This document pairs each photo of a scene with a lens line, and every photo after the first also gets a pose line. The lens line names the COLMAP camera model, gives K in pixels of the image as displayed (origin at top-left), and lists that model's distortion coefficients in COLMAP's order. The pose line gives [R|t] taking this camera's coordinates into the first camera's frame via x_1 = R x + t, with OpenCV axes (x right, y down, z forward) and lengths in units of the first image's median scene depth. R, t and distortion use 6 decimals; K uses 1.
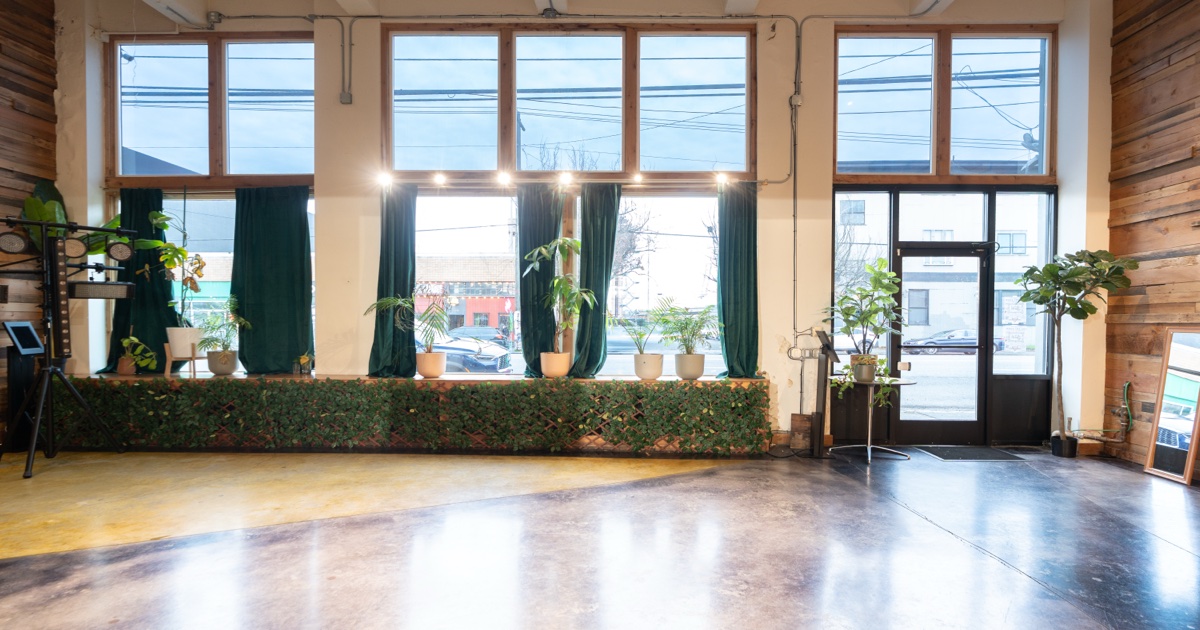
lens RADIAL K [[554.6, 0, 599.5], [0, 554.6, 322.3], [0, 0, 1]] dist [0.000983, 0.000072]
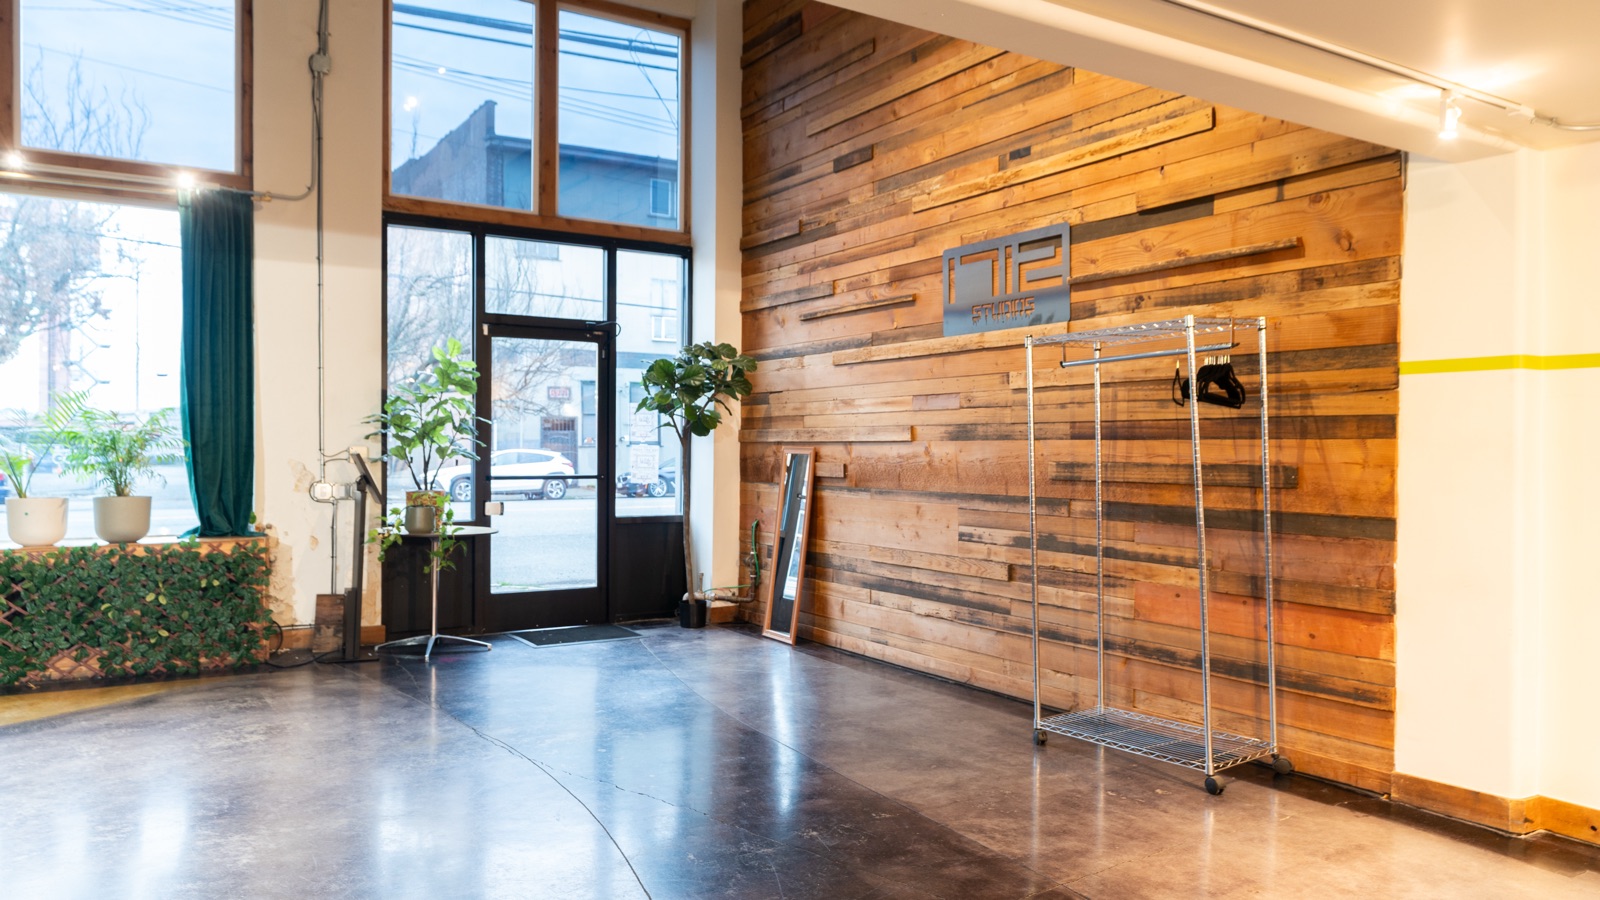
lens RADIAL K [[1293.9, 0, 800.5], [0, 1293.9, 452.0], [0, 0, 1]] dist [-0.004286, 0.010969]
pose [[0.863664, -0.001077, 0.504066, 0.104514], [-0.003889, 0.999954, 0.008801, -0.000128], [-0.504052, -0.009562, 0.863620, -0.468019]]
